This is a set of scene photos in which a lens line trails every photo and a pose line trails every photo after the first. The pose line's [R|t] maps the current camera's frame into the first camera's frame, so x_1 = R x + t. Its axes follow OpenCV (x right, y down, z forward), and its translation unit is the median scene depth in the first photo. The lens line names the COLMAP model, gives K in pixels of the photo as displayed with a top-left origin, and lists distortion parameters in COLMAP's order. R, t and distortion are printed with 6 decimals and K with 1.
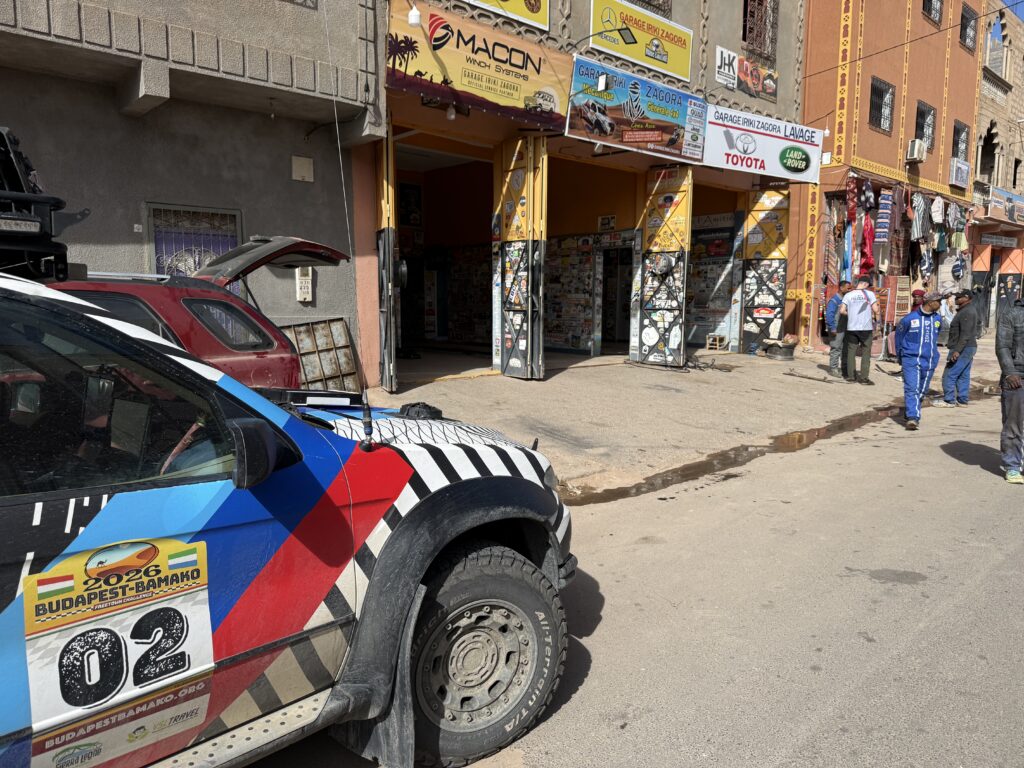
lens RADIAL K [[759.1, 0, 467.1], [0, 759.1, 396.0], [0, 0, 1]] dist [0.141813, -0.212073]
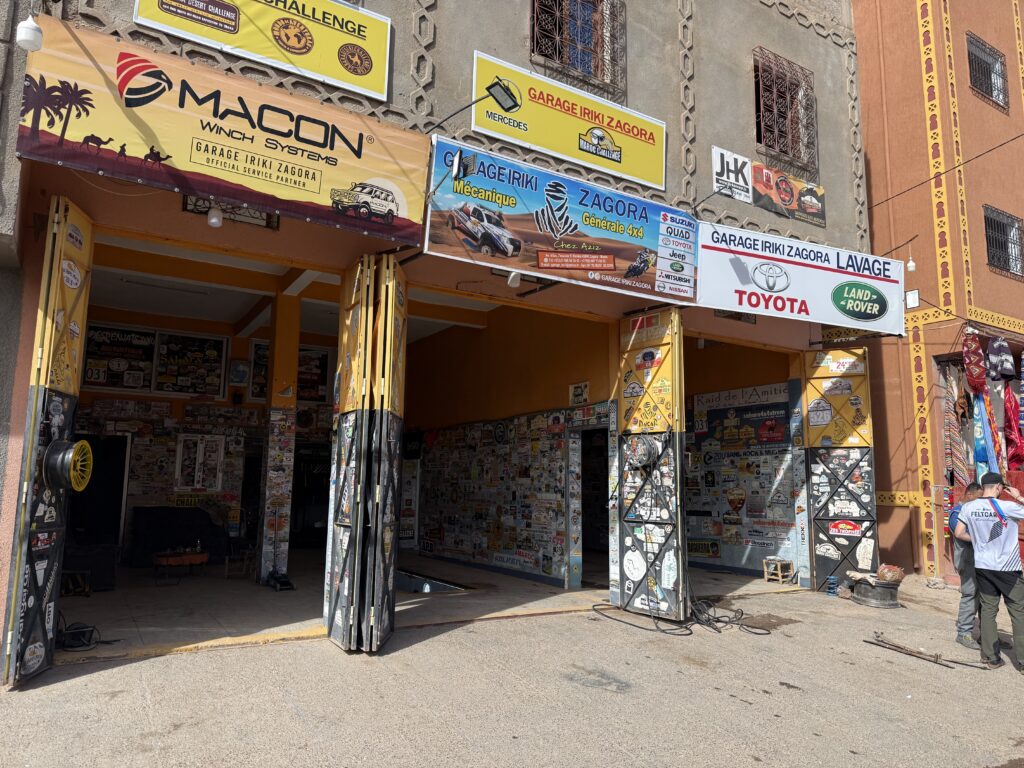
lens RADIAL K [[759.1, 0, 467.1], [0, 759.1, 396.0], [0, 0, 1]] dist [0.141813, -0.212073]
pose [[0.985133, -0.011515, -0.171407, 0.217516], [-0.030488, 0.970195, -0.240401, -0.058090], [0.169066, 0.242053, 0.955420, 0.347298]]
